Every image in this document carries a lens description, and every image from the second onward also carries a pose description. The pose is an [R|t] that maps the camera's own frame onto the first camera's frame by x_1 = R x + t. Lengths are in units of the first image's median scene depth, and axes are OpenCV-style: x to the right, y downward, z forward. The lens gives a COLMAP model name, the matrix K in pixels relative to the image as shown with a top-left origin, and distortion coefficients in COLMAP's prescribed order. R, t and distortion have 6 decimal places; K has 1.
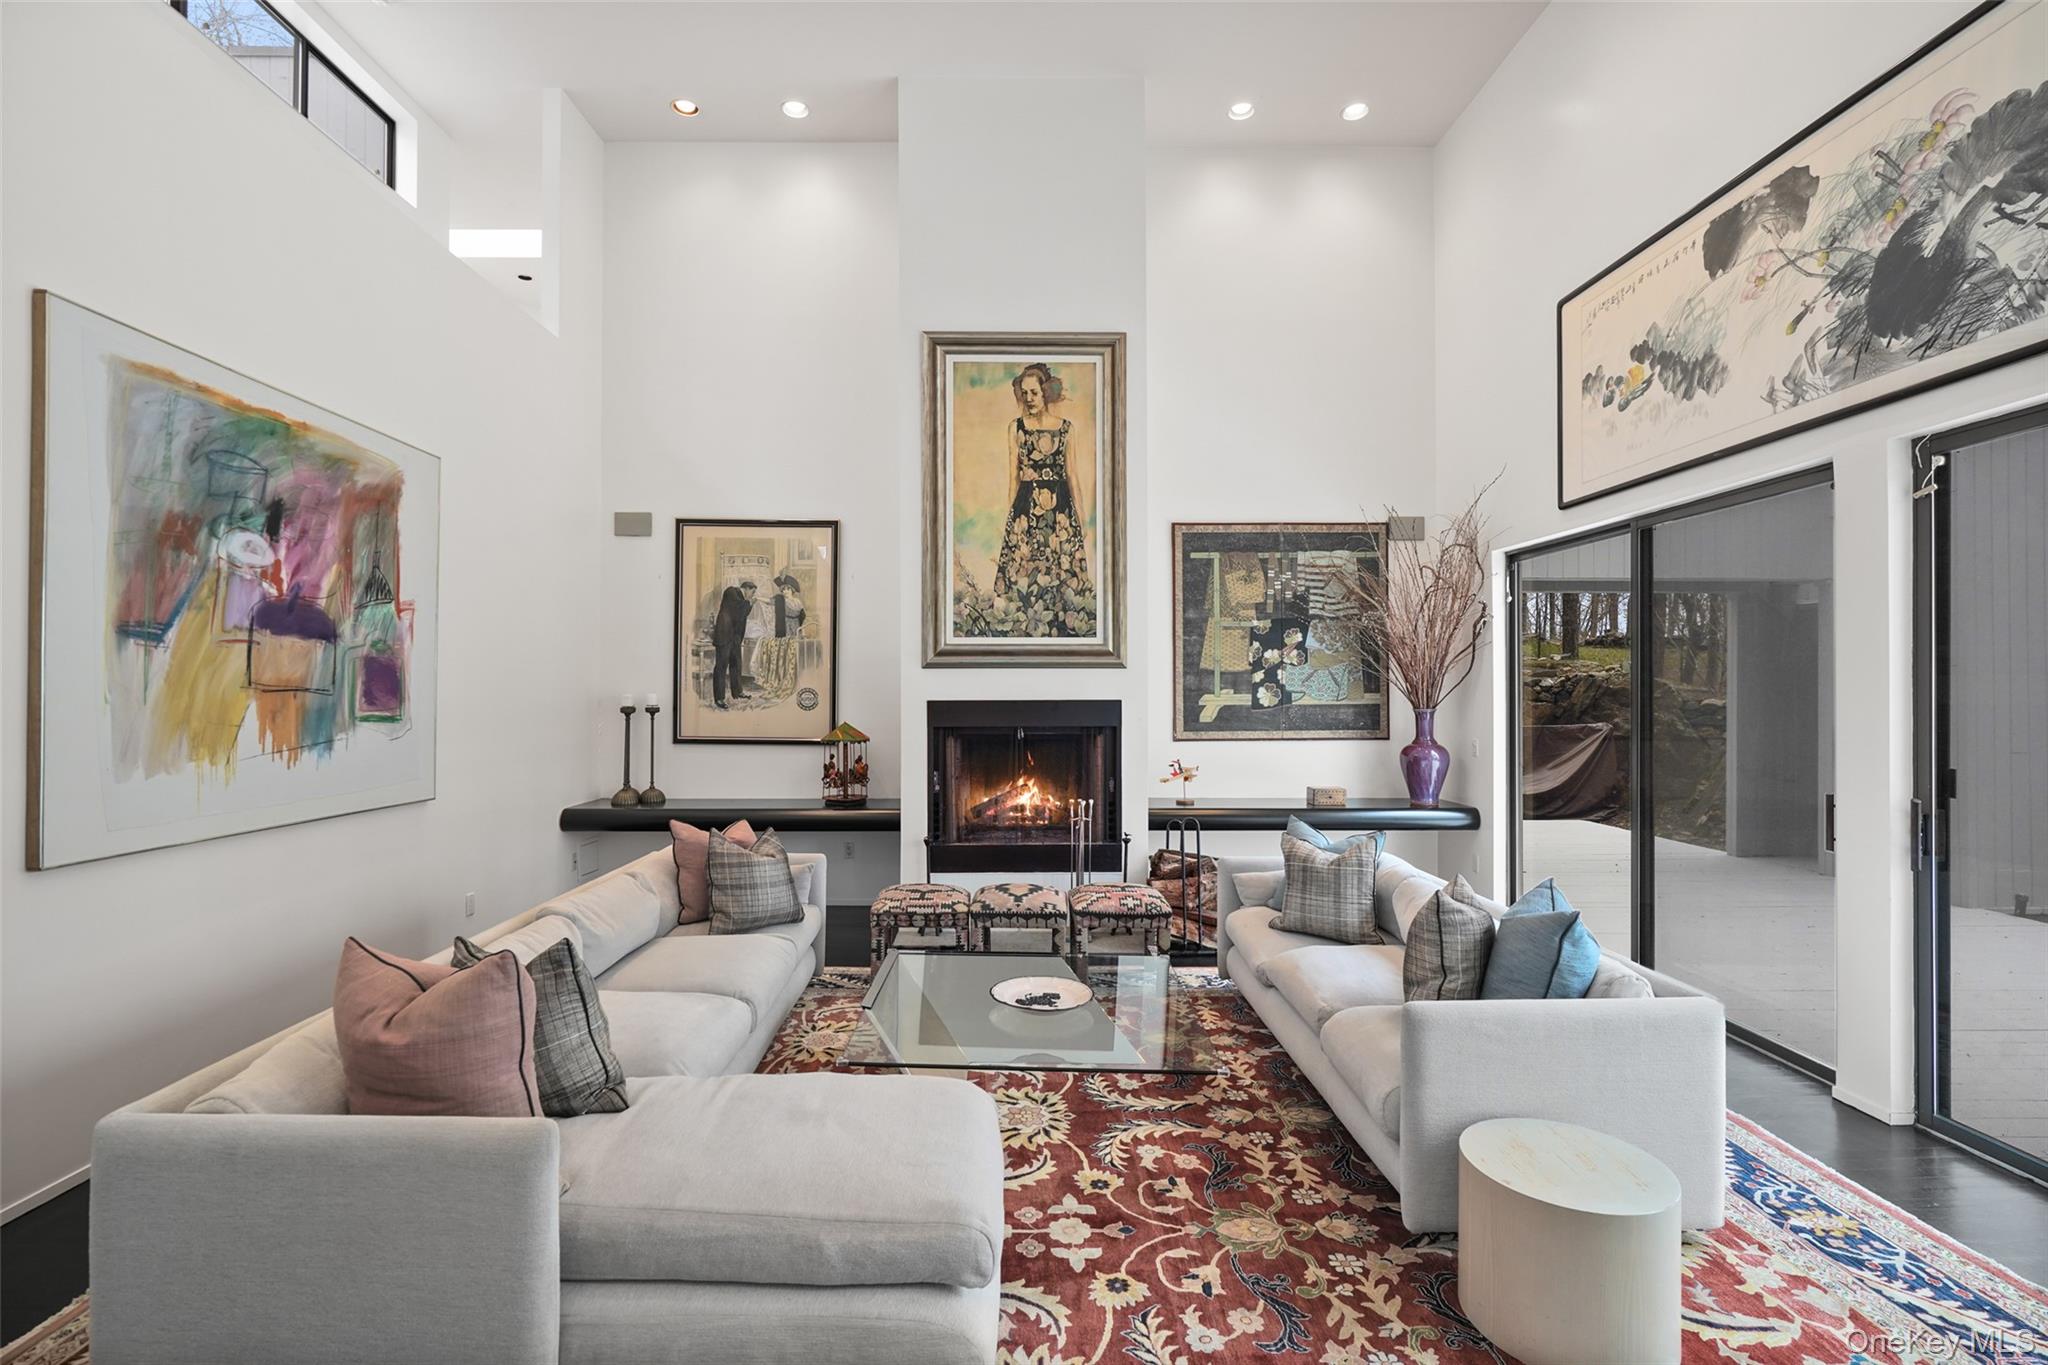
lens RADIAL K [[942.9, 0, 1009.4], [0, 942.9, 689.1], [0, 0, 1]] dist [-0.015152, 0.005302]
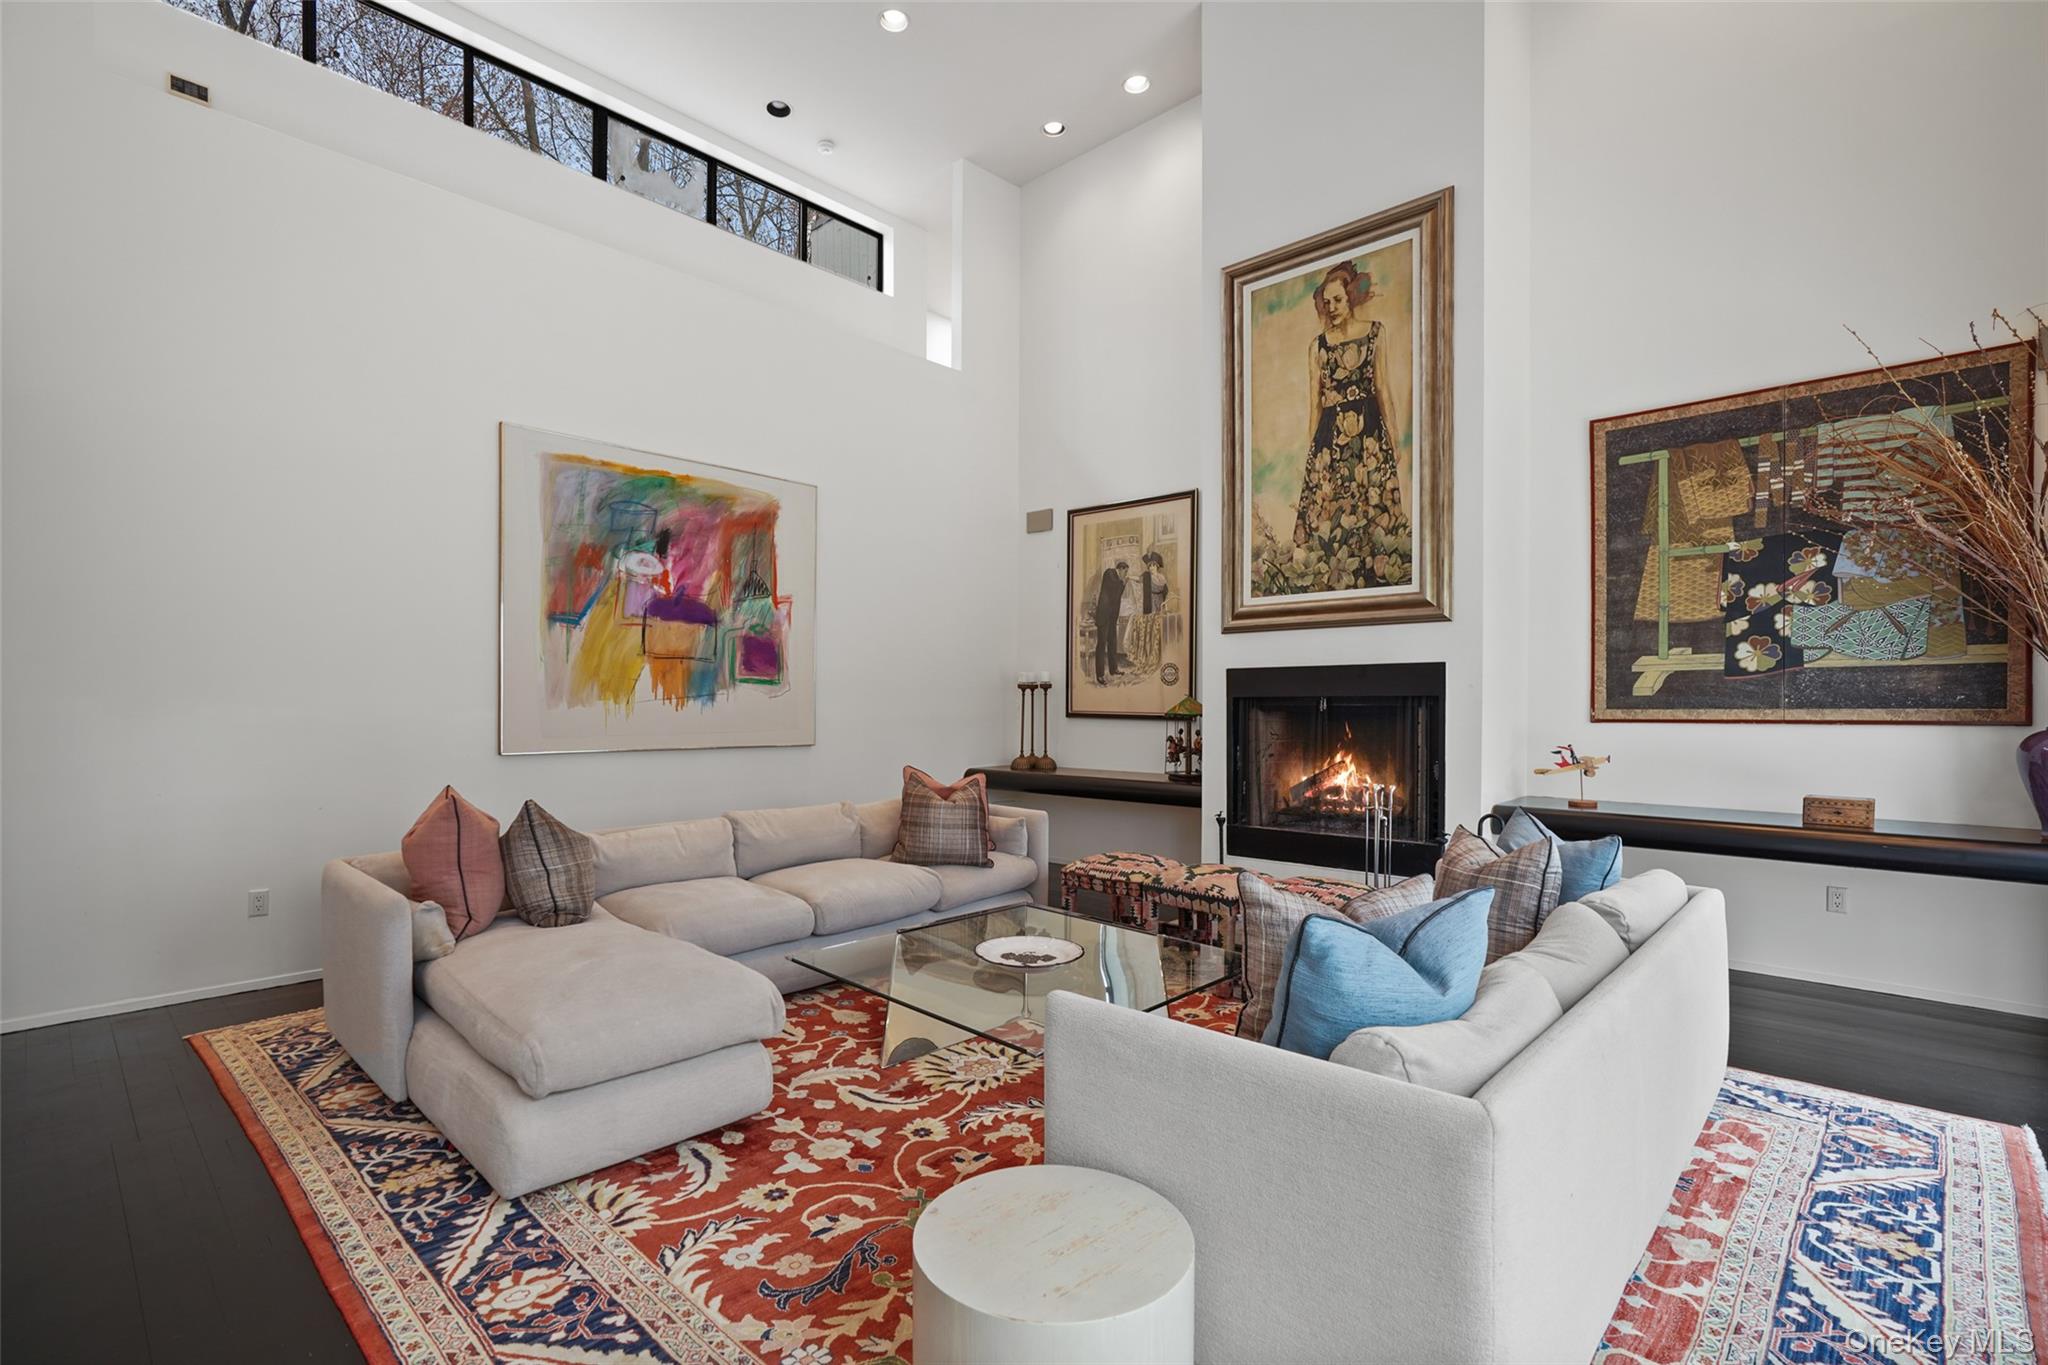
lens RADIAL K [[942.9, 0, 999.5], [0, 942.9, 713.9], [0, 0, 1]] dist [-0.015152, 0.005302]
pose [[0.711846, 0.009377, -0.702273, 0.403543], [0.000591, 0.999903, 0.013950, 0.043572], [0.702336, -0.010345, 0.711771, 0.186684]]
